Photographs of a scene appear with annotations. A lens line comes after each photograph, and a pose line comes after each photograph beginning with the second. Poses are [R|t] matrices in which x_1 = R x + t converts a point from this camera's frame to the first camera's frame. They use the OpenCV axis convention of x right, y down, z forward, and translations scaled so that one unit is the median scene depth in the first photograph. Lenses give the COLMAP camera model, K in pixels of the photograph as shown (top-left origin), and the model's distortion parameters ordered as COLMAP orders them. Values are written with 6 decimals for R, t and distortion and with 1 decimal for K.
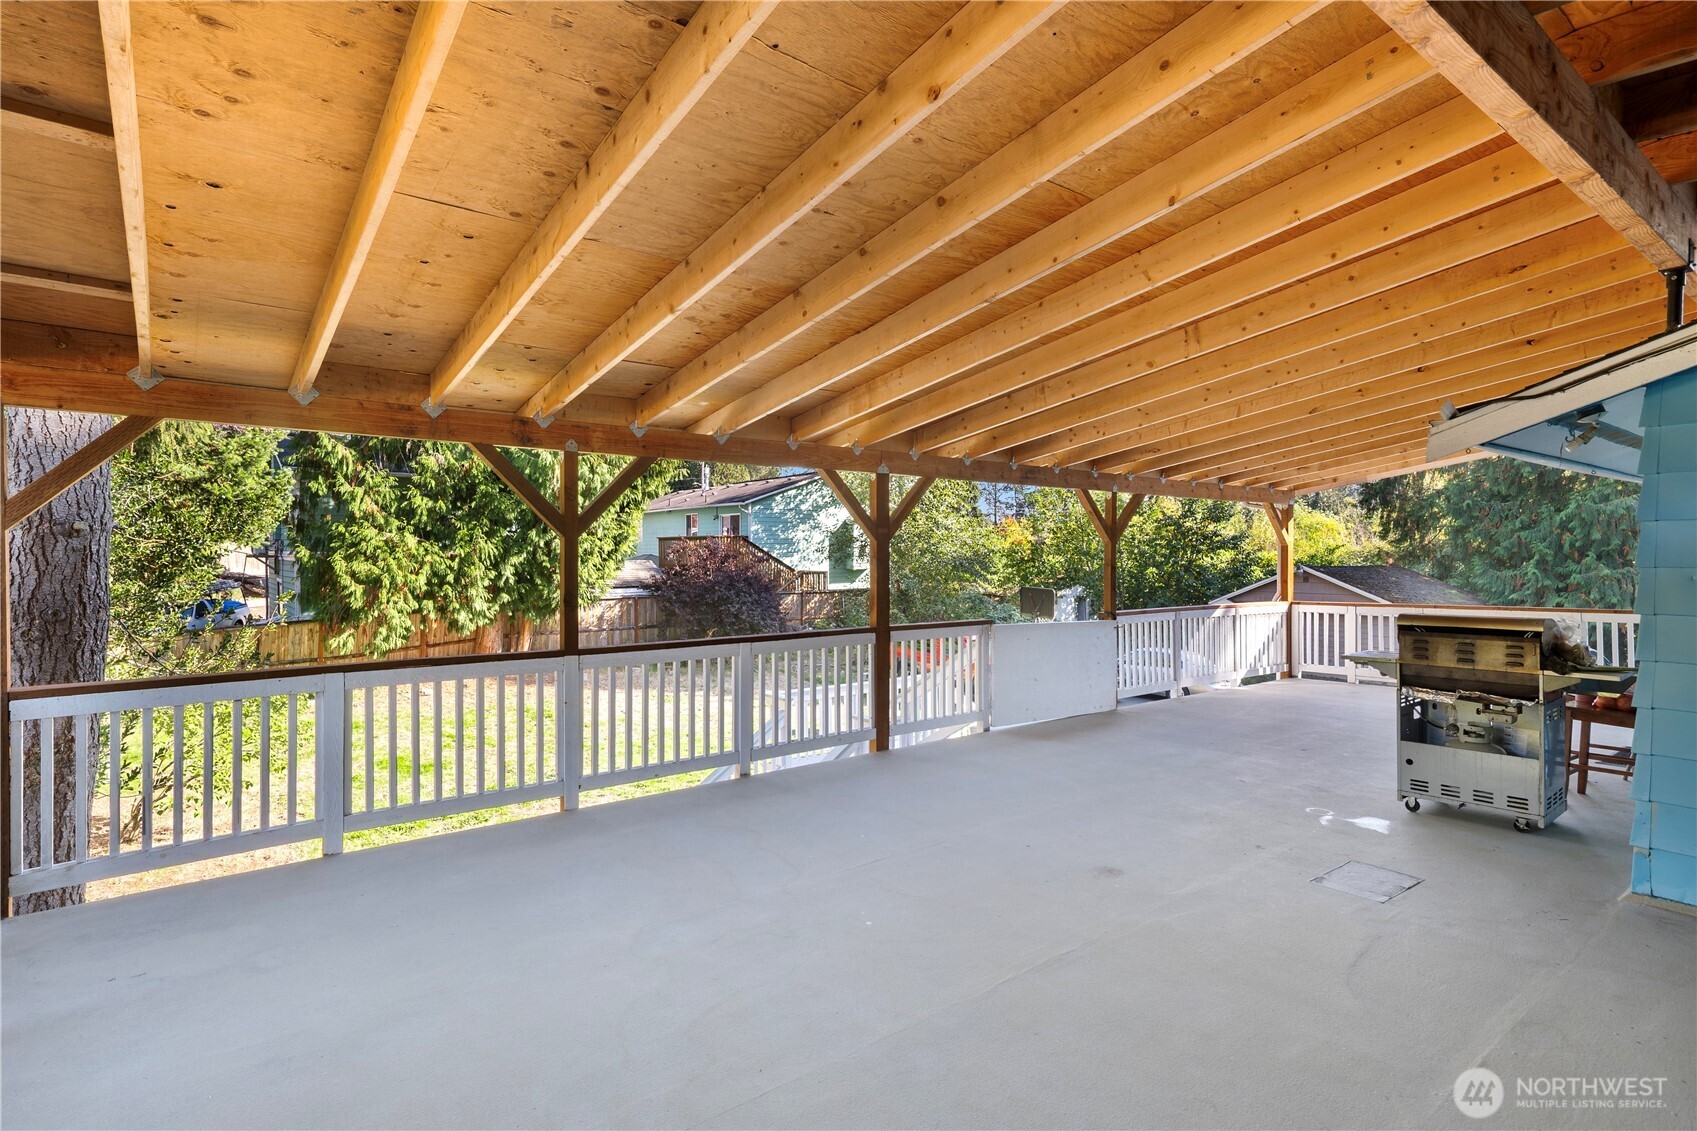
lens RADIAL K [[850.5, 0, 850.1], [0, 850.5, 626.9], [0, 0, 1]] dist [0.037829, -0.000091]
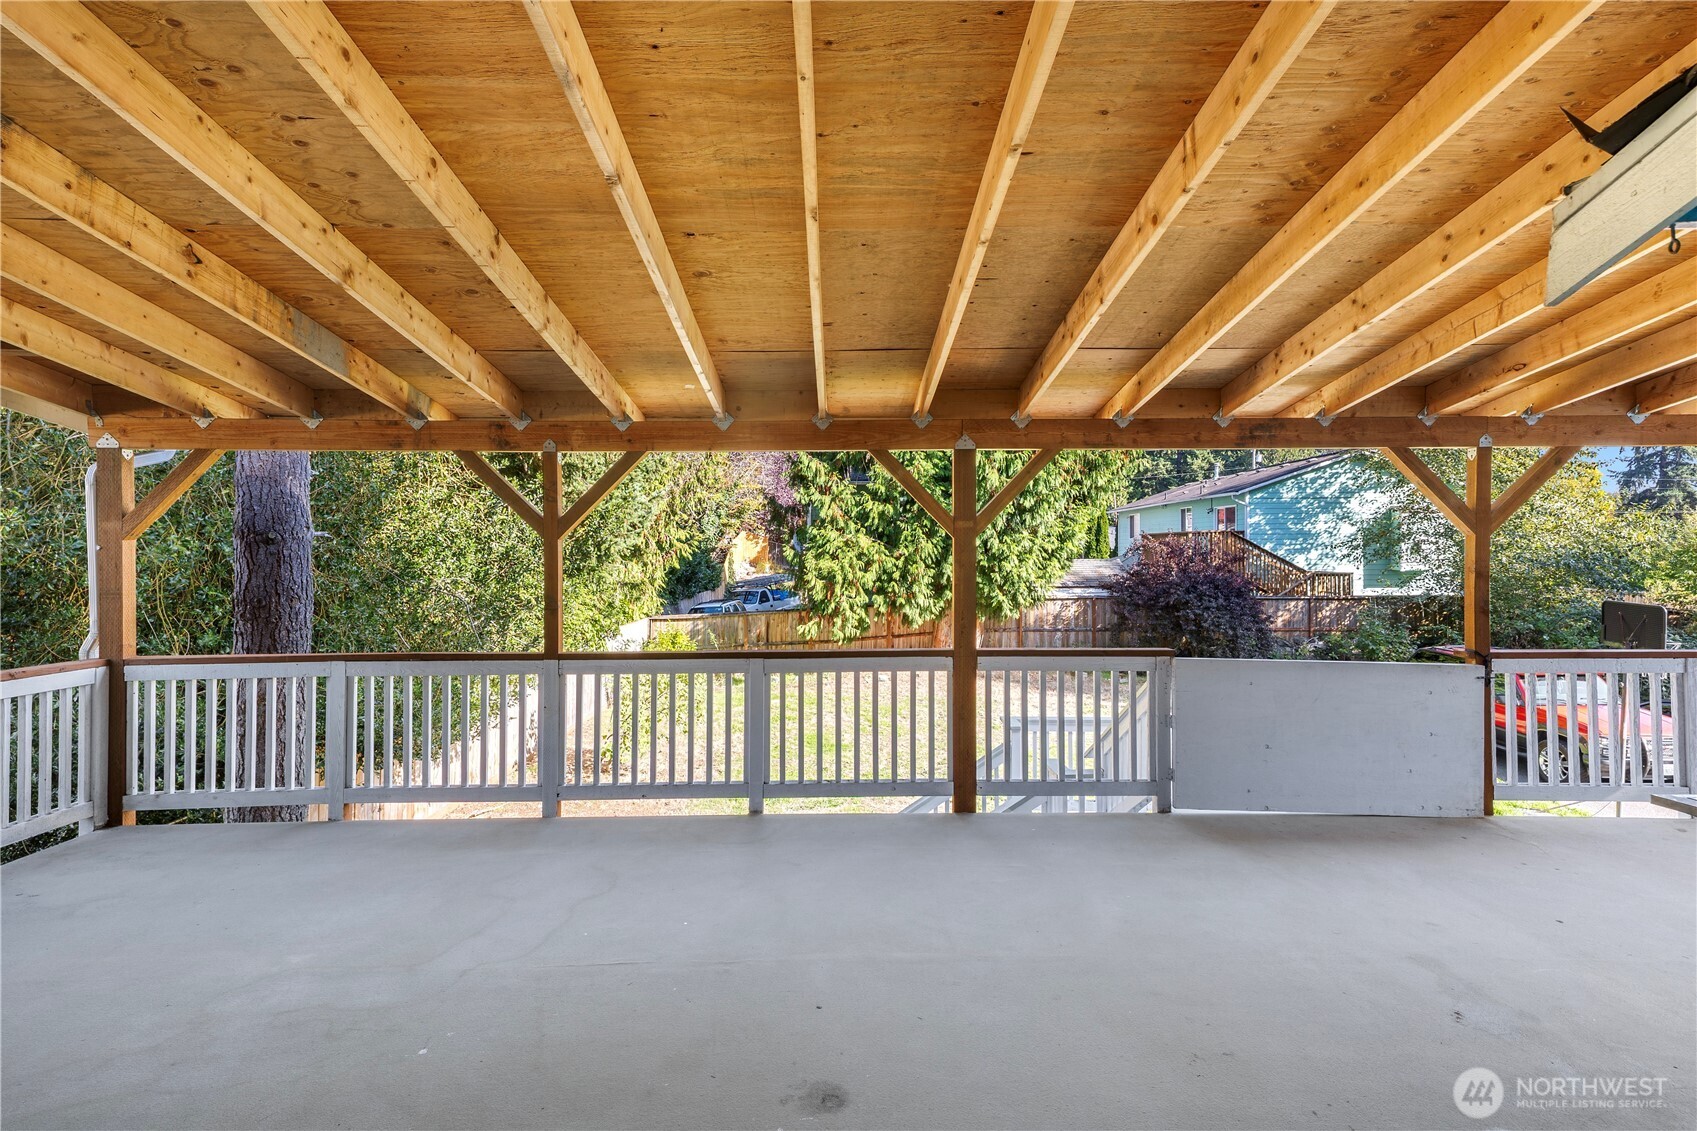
lens RADIAL K [[853.9, 0, 844.2], [0, 853.9, 597.4], [0, 0, 1]] dist [0.055447, -0.000319]
pose [[0.795593, 0.029633, -0.605107, 0.141527], [-0.048619, 0.998705, -0.015016, -0.010294], [0.603878, 0.041366, 0.796003, 0.109766]]
